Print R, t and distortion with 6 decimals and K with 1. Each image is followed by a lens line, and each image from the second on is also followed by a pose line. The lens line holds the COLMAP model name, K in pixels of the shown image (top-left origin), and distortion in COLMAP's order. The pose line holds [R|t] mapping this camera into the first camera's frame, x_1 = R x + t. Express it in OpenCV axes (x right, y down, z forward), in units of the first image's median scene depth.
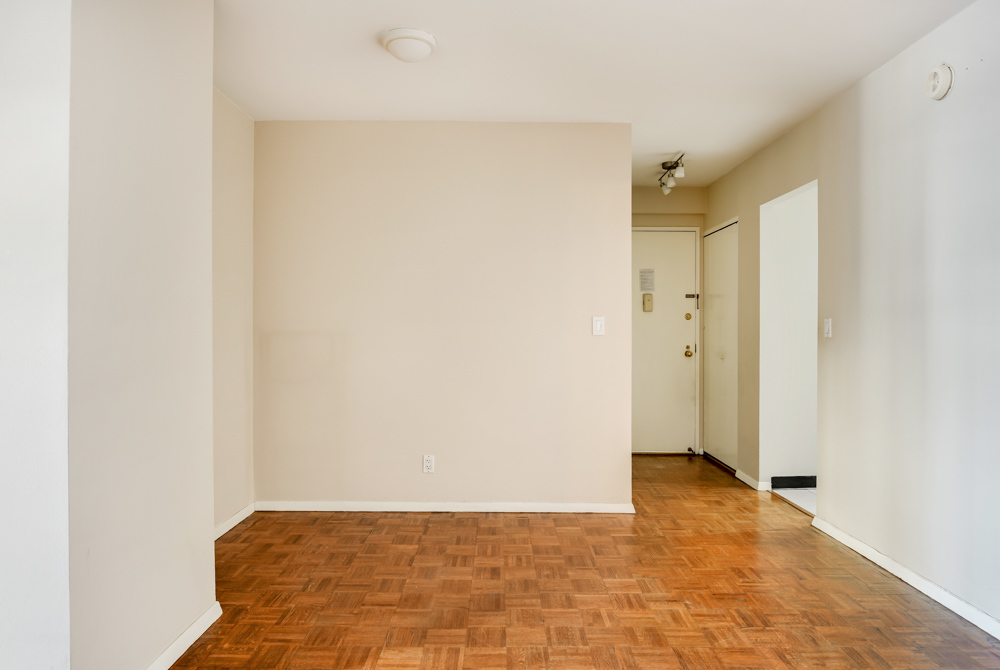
lens RADIAL K [[616.9, 0, 499.5], [0, 616.9, 324.2], [0, 0, 1]] dist [-0.017202, -0.001373]
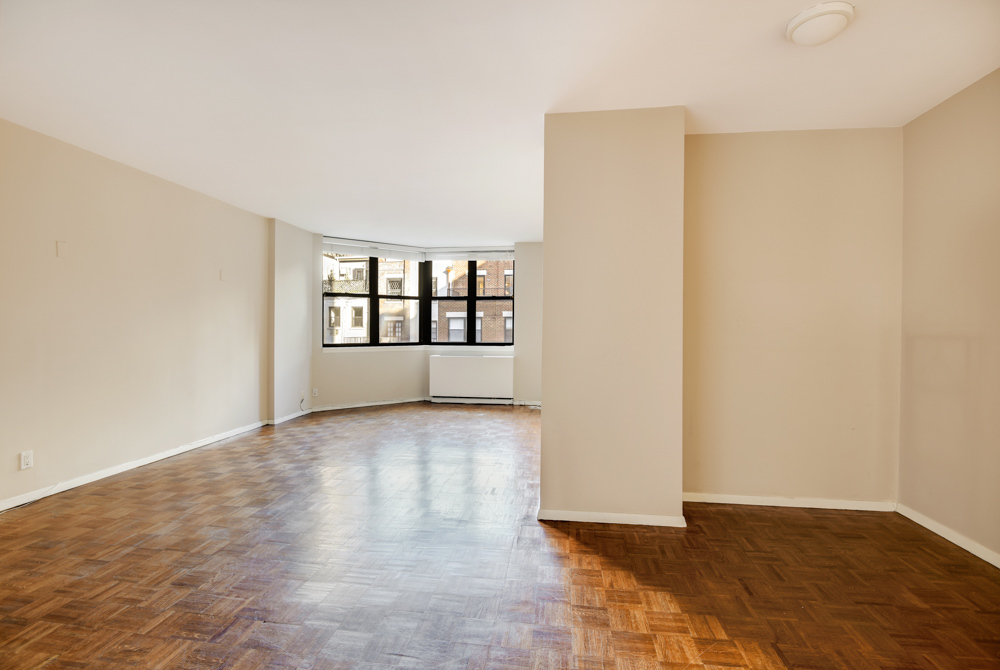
lens RADIAL K [[465.0, 0, 499.0], [0, 465.0, 338.6], [0, 0, 1]] dist [-0.018140, -0.000937]
pose [[-0.139281, 0.020392, -0.990043, 0.578180], [0.000810, 0.999790, 0.020479, 0.002772], [0.990253, 0.002051, -0.139269, 0.601932]]
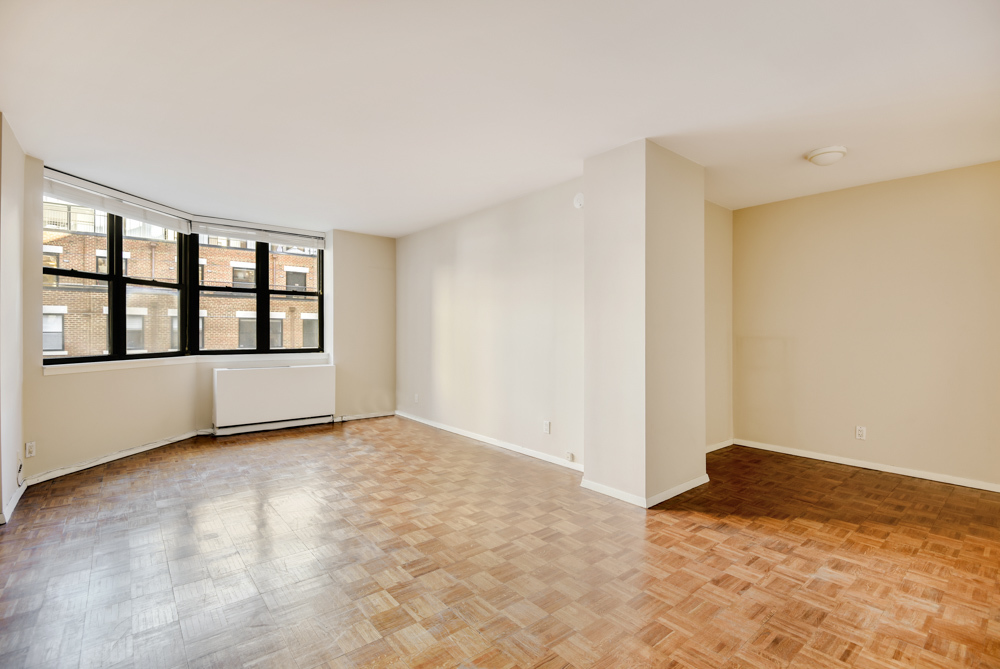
lens RADIAL K [[465.0, 0, 506.7], [0, 465.0, 328.6], [0, 0, 1]] dist [-0.018140, -0.000937]
pose [[0.649320, -0.003060, -0.760509, 0.207807], [-0.001227, 0.999986, -0.005071, -0.002182], [0.760514, 0.004226, 0.649308, -0.373719]]
